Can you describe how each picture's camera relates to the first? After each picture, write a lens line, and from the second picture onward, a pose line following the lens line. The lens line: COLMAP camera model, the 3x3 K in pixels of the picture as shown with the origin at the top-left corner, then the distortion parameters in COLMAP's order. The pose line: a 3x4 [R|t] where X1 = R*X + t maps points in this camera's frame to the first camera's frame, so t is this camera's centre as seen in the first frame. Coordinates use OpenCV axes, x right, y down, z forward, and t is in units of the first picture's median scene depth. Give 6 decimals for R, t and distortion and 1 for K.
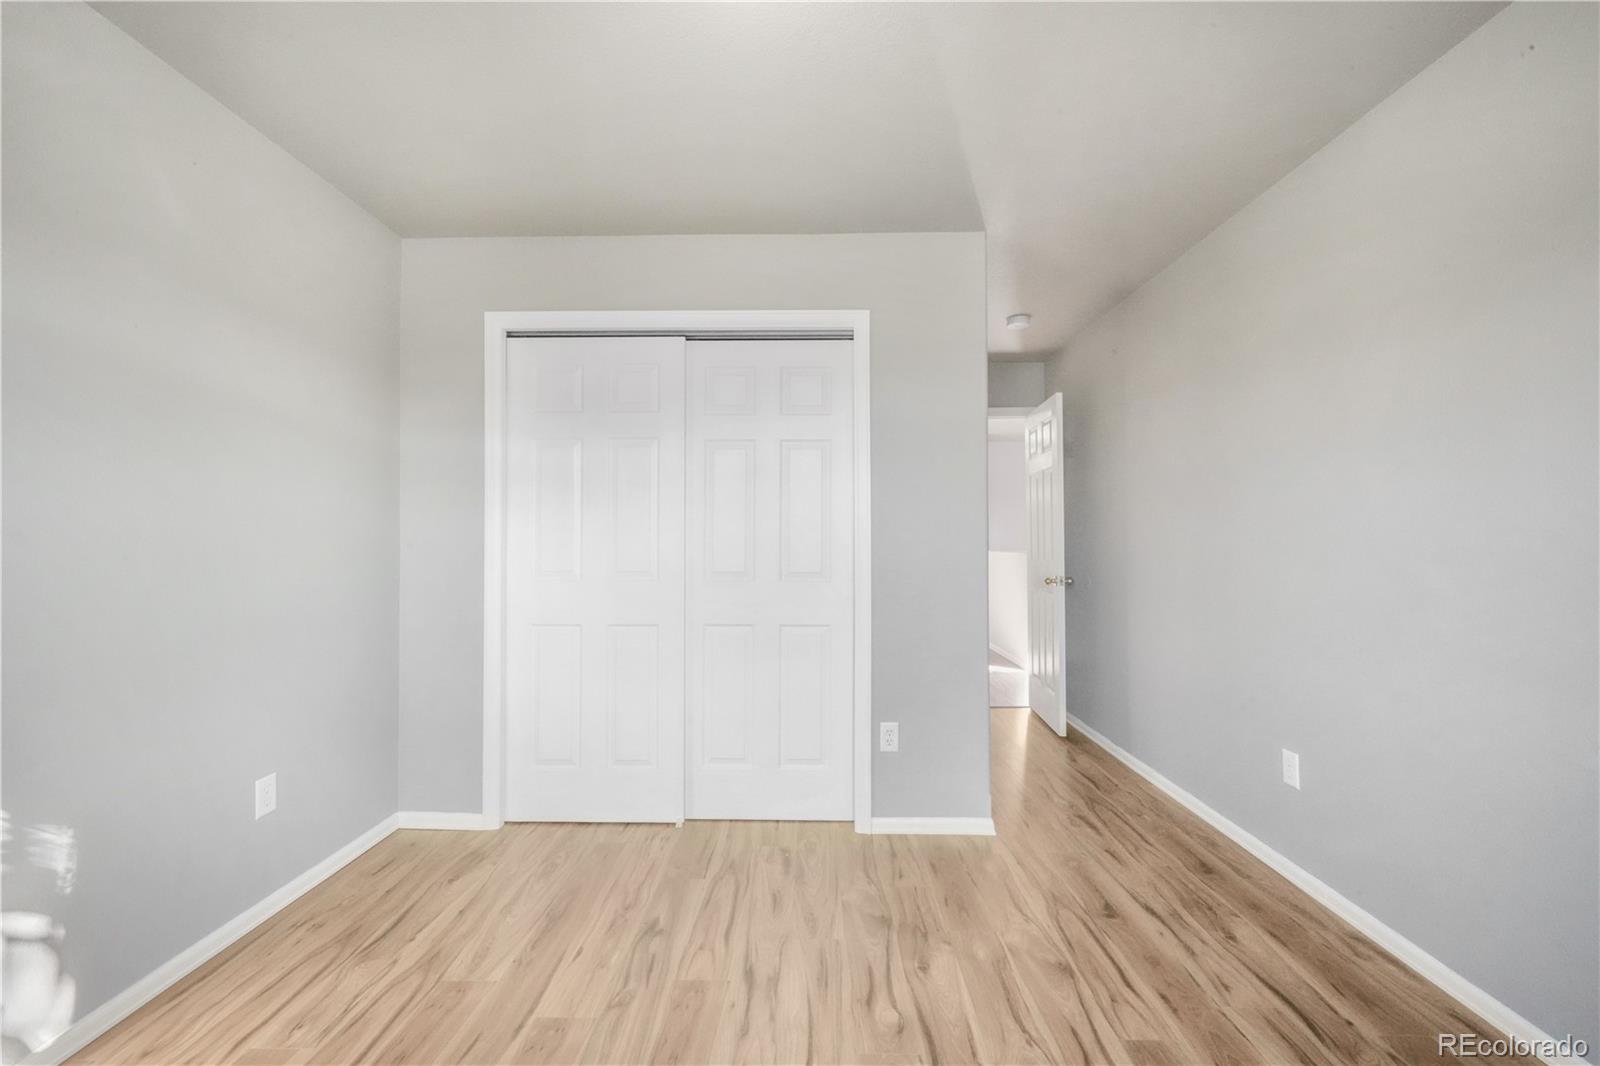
lens RADIAL K [[665.8, 0, 804.1], [0, 665.8, 520.9], [0, 0, 1]] dist [0.002284, 0.000246]
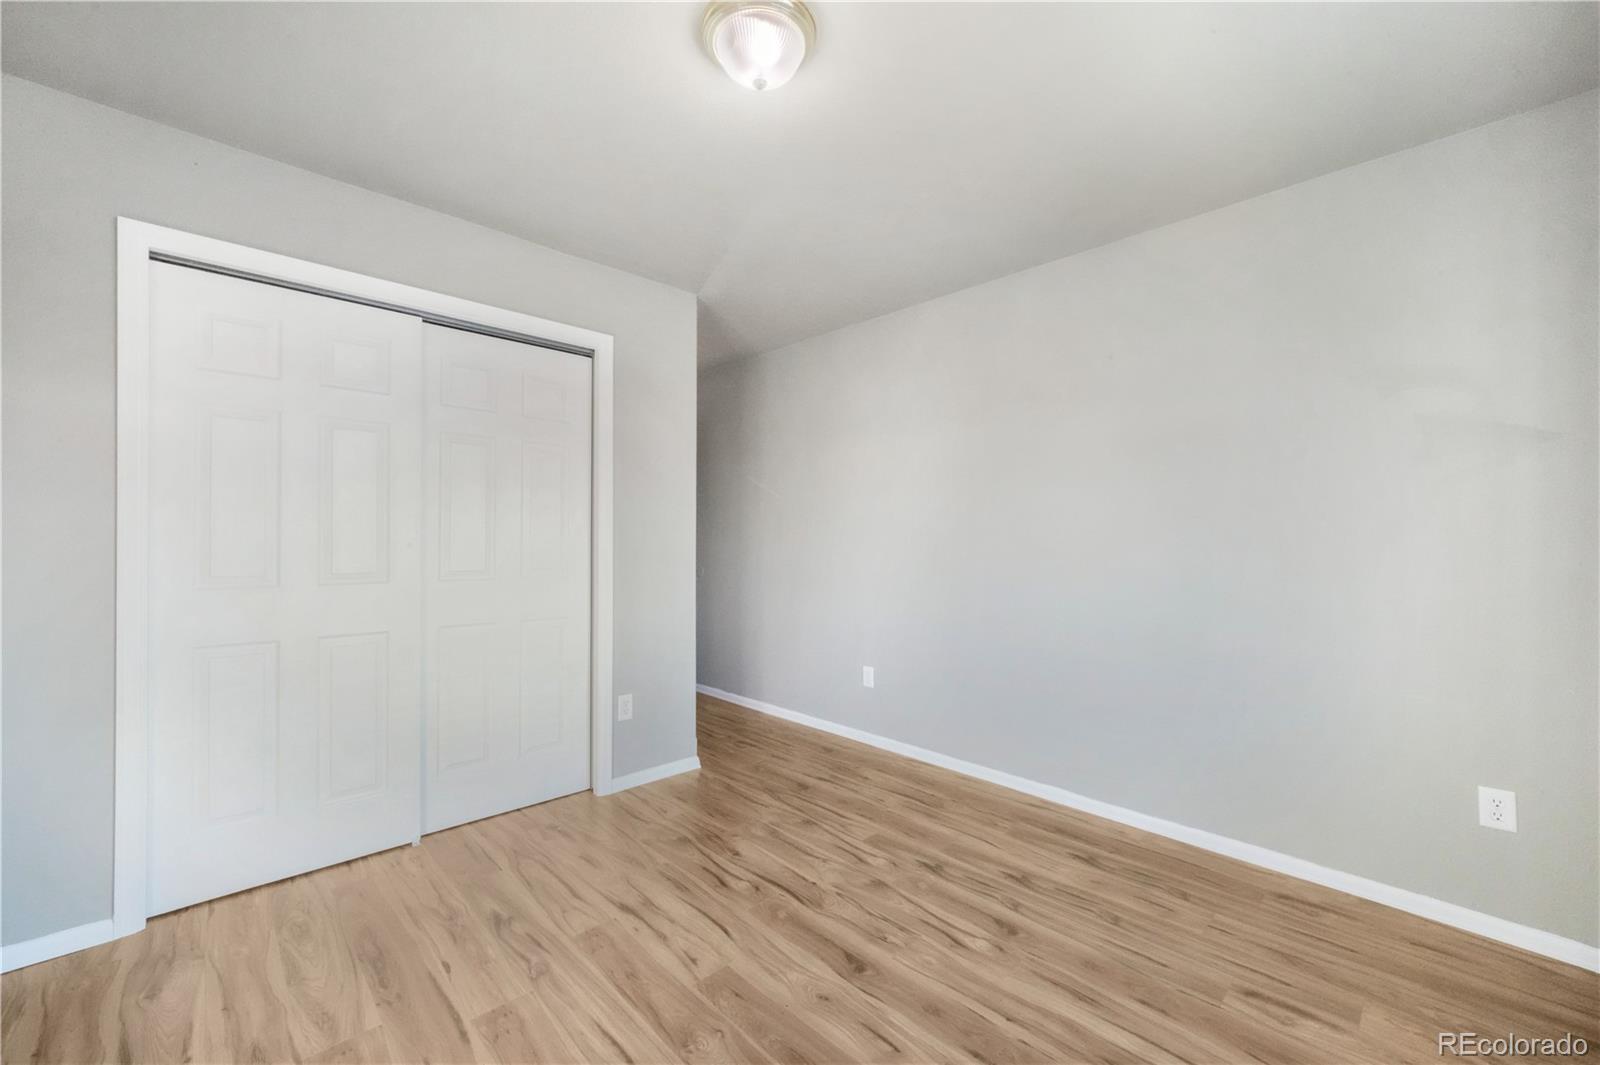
lens RADIAL K [[633.7, 0, 800.0], [0, 633.7, 532.5], [0, 0, 1]] dist [0.000212, 0.000200]
pose [[0.713404, 0.008926, 0.700696, -0.464404], [-0.023869, 0.999648, 0.011567, -0.002527], [-0.700346, -0.024977, 0.713366, 0.000612]]
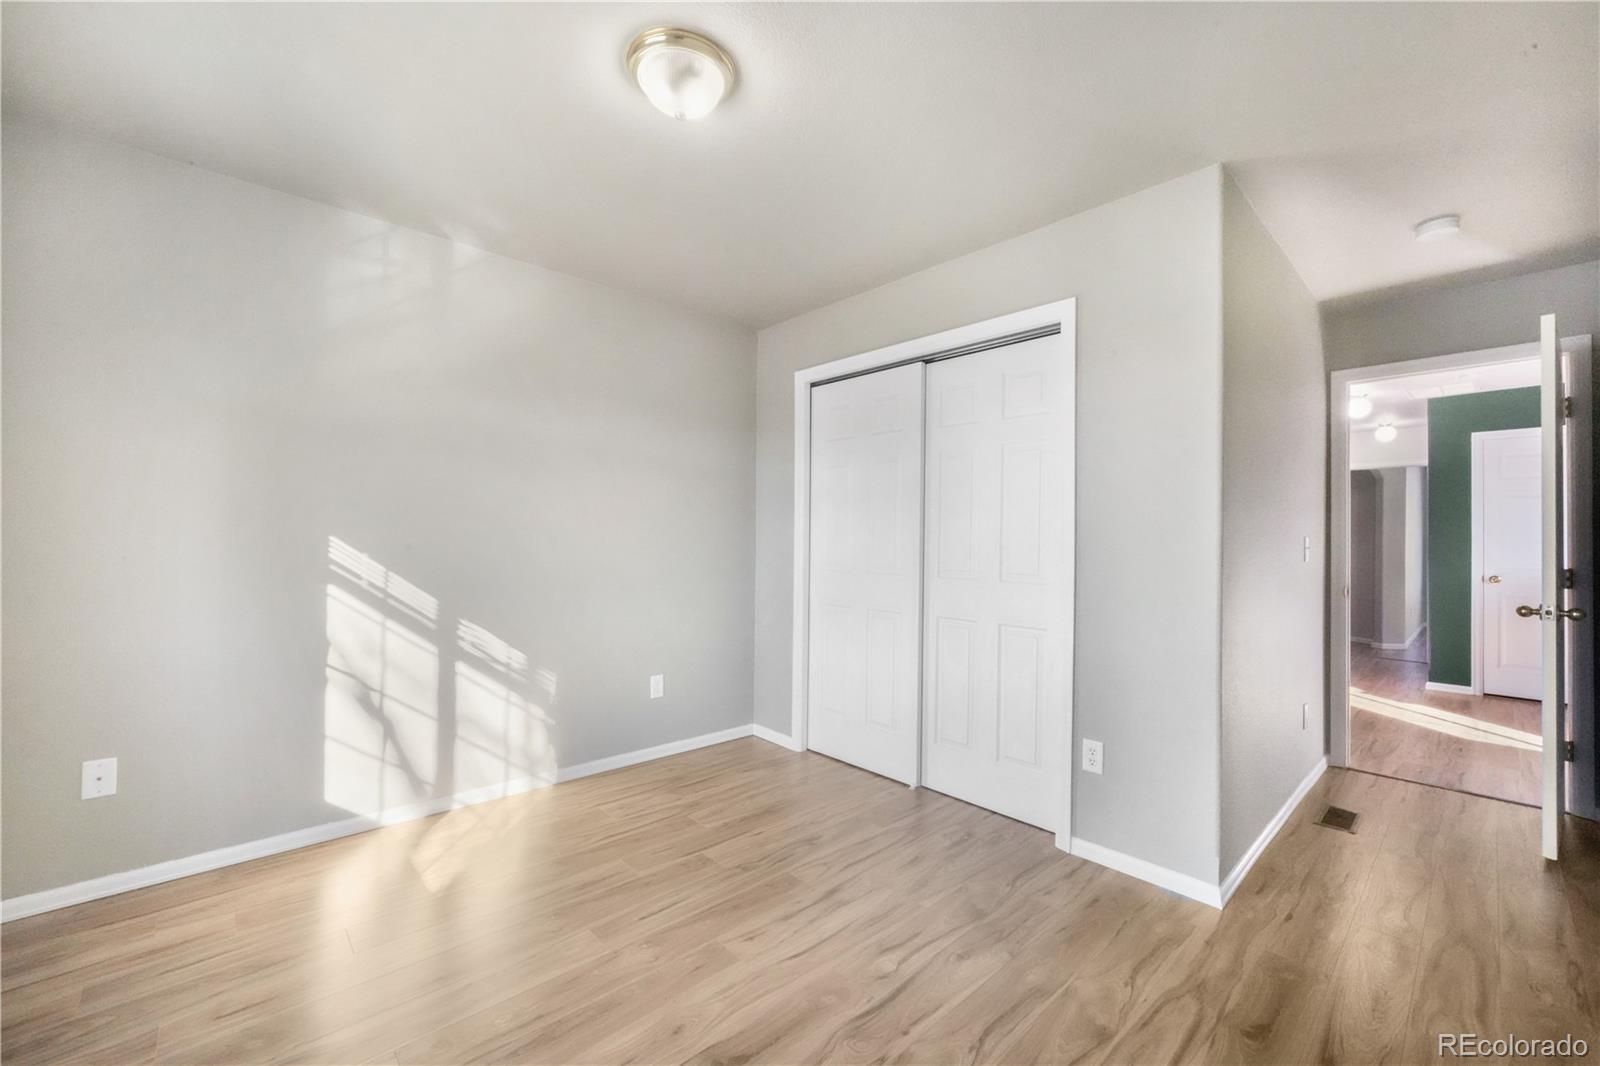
lens RADIAL K [[647.5, 0, 800.0], [0, 647.5, 533.0], [0, 0, 1]] dist [-0.002172, -0.000145]
pose [[0.688611, -0.000474, -0.725130, 0.531090], [0.010853, 0.999895, 0.009653, 0.001797], [0.725049, -0.014517, 0.688544, 0.099892]]
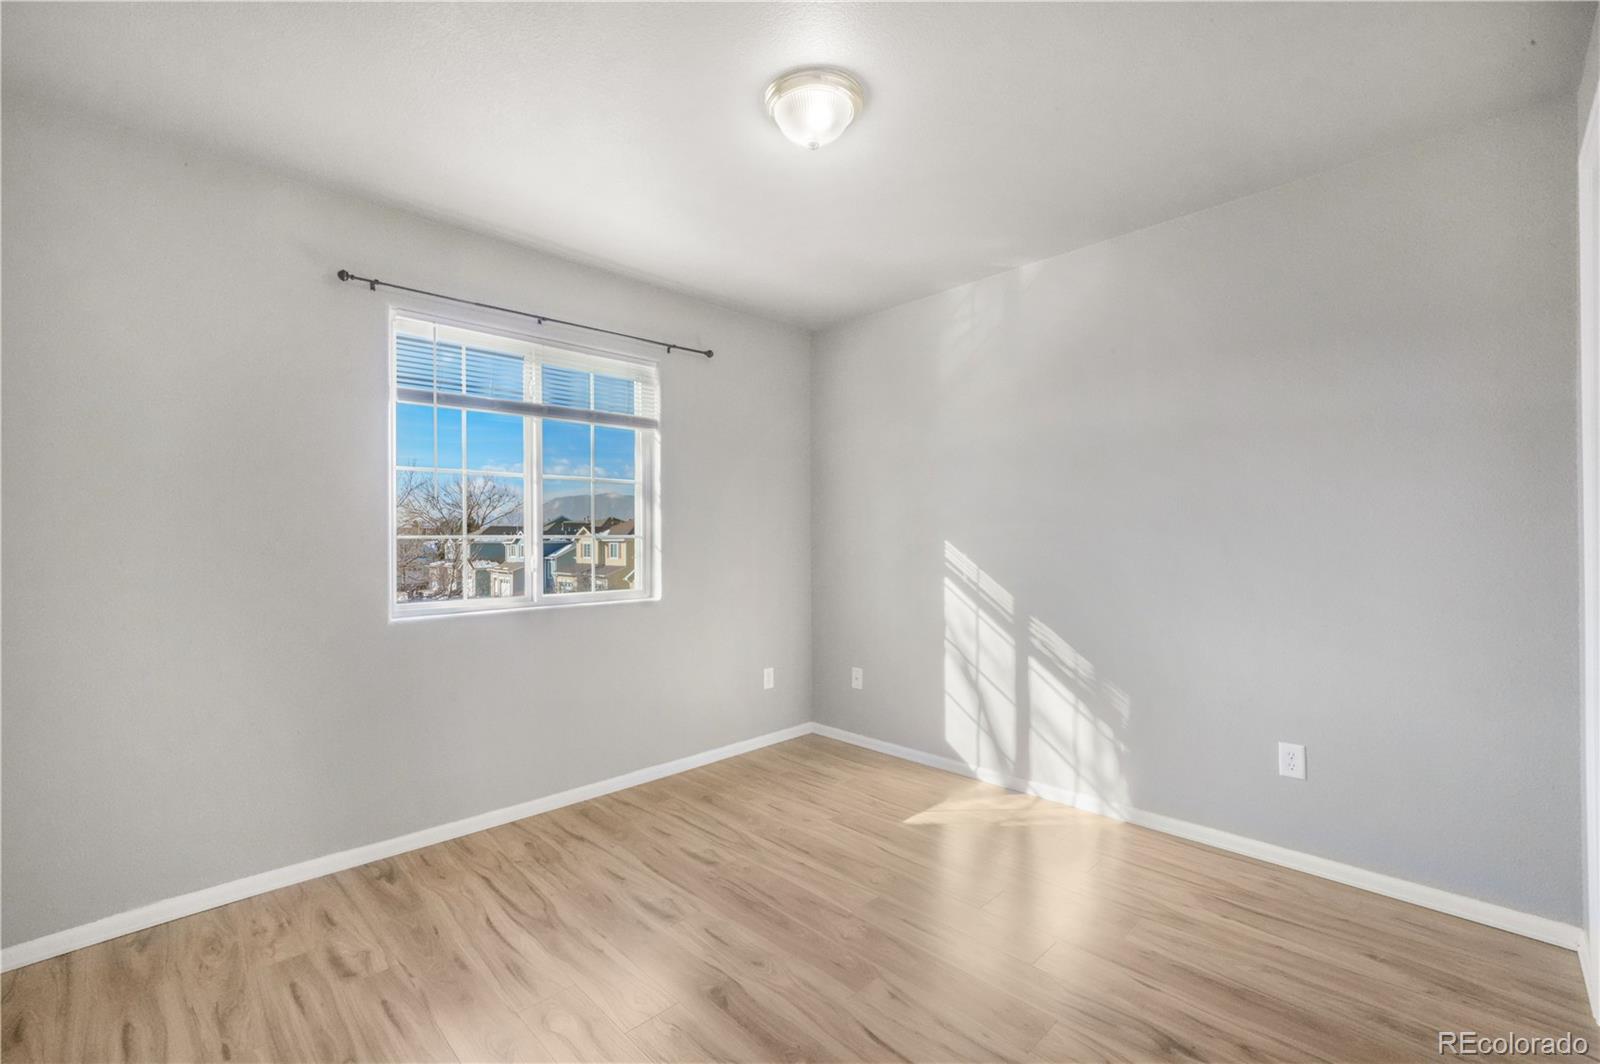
lens RADIAL K [[685.1, 0, 800.0], [0, 685.1, 532.0], [0, 0, 1]] dist [0.008742, -0.000031]
pose [[-0.712035, -0.005925, -0.702119, 0.507542], [0.025552, 0.999083, -0.034343, 0.030281], [0.701679, -0.042394, -0.711231, 1.020718]]
